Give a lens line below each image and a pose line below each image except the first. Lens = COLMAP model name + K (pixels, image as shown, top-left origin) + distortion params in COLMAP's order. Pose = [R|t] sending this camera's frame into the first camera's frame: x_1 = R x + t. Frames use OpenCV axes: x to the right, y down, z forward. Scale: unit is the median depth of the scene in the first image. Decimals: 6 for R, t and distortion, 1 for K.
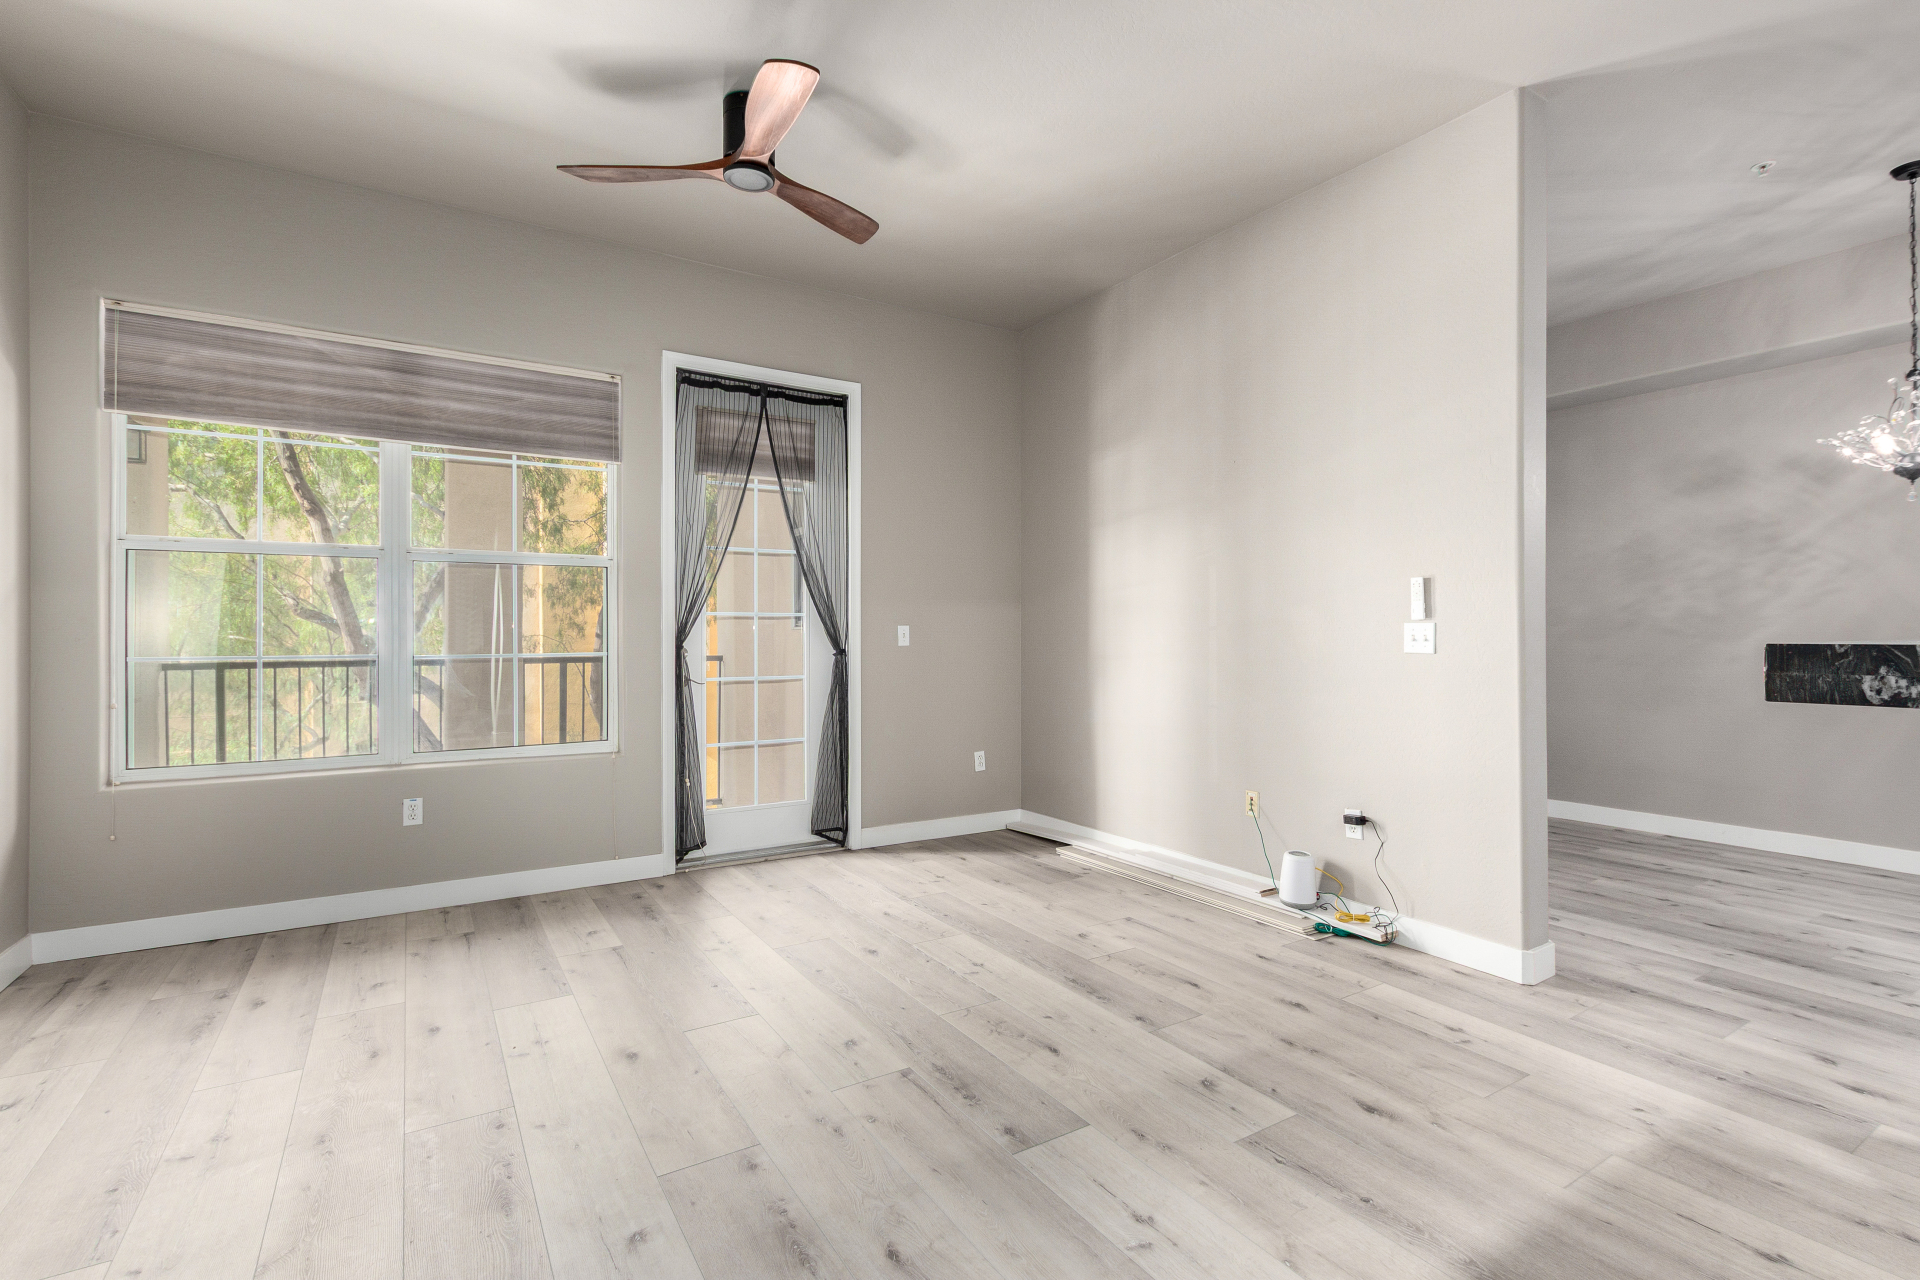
lens RADIAL K [[880.3, 0, 964.5], [0, 880.3, 635.7], [0, 0, 1]] dist [0.013171, -0.005892]
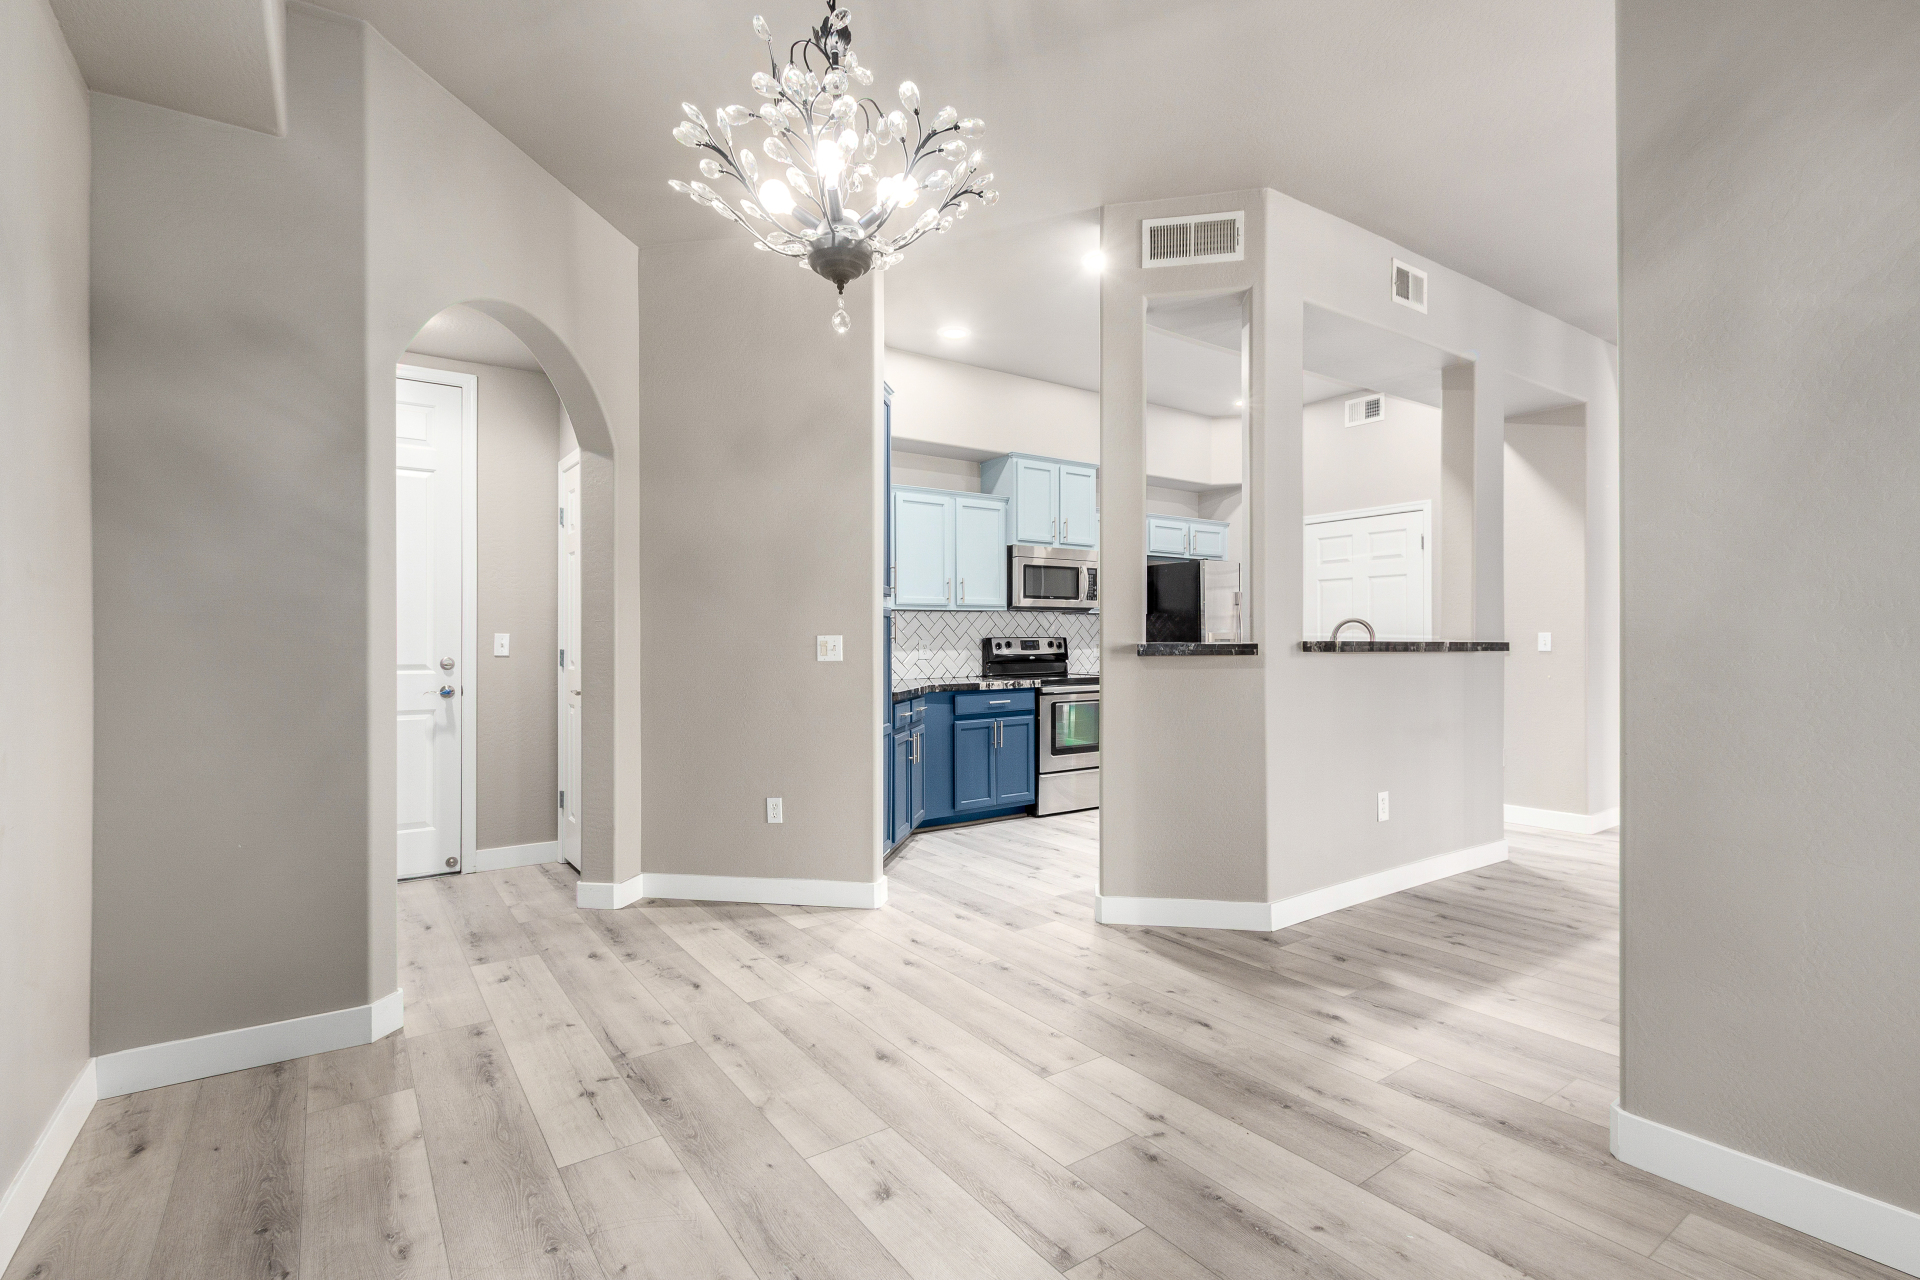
lens RADIAL K [[880.3, 0, 962.6], [0, 880.3, 645.7], [0, 0, 1]] dist [0.013171, -0.005892]
pose [[-0.998632, 0.002552, -0.052223, 1.026773], [0.002232, 0.999978, 0.006190, -0.002036], [0.052238, 0.006065, -0.998616, 1.416233]]
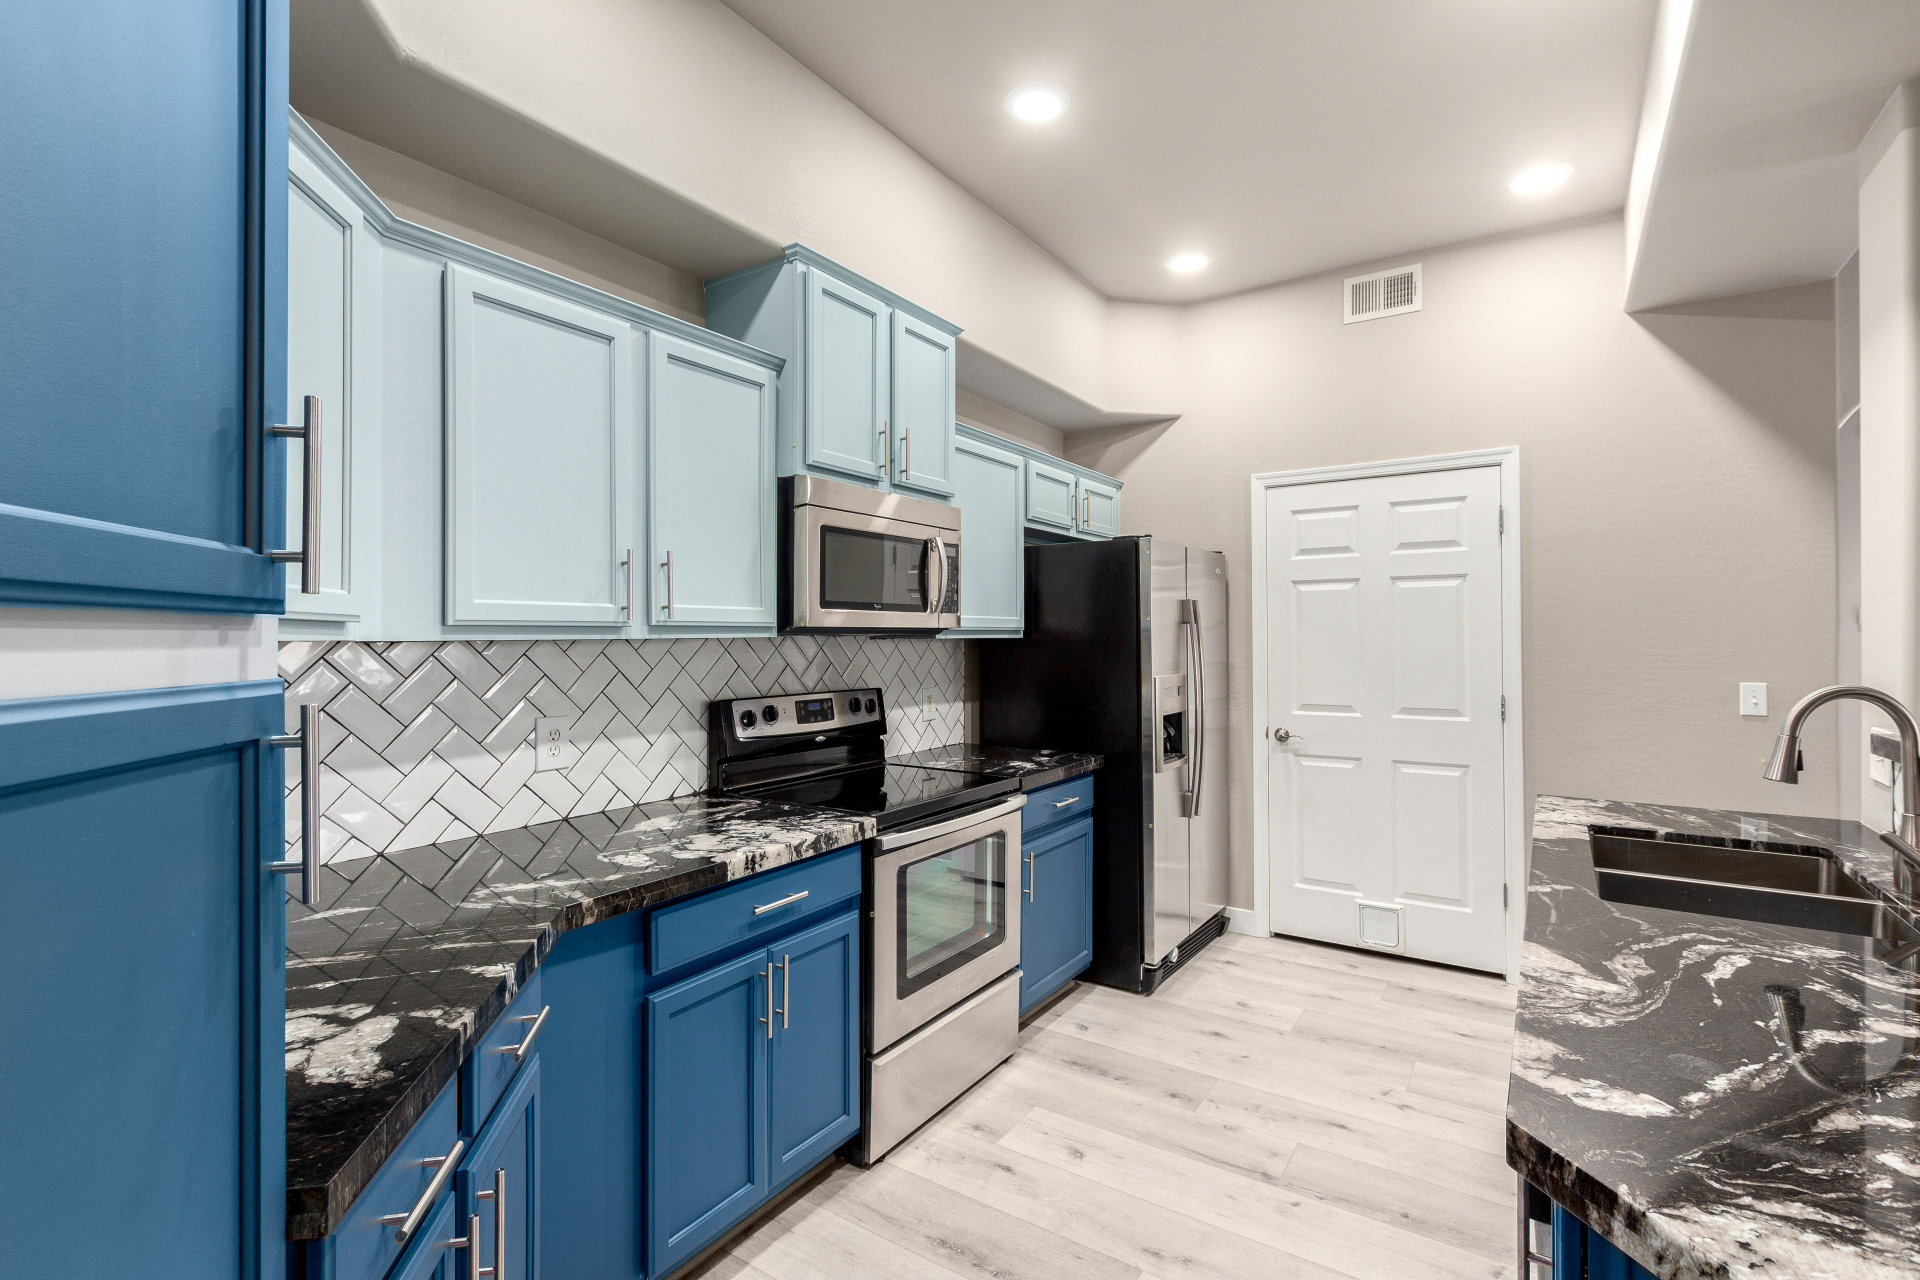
lens RADIAL K [[880.3, 0, 966.4], [0, 880.3, 632.3], [0, 0, 1]] dist [0.013171, -0.005892]
pose [[-0.911012, -0.001272, -0.412377, 1.001858], [0.001843, 0.999973, -0.007156, -0.059357], [0.412375, -0.007279, -0.910985, 0.386764]]
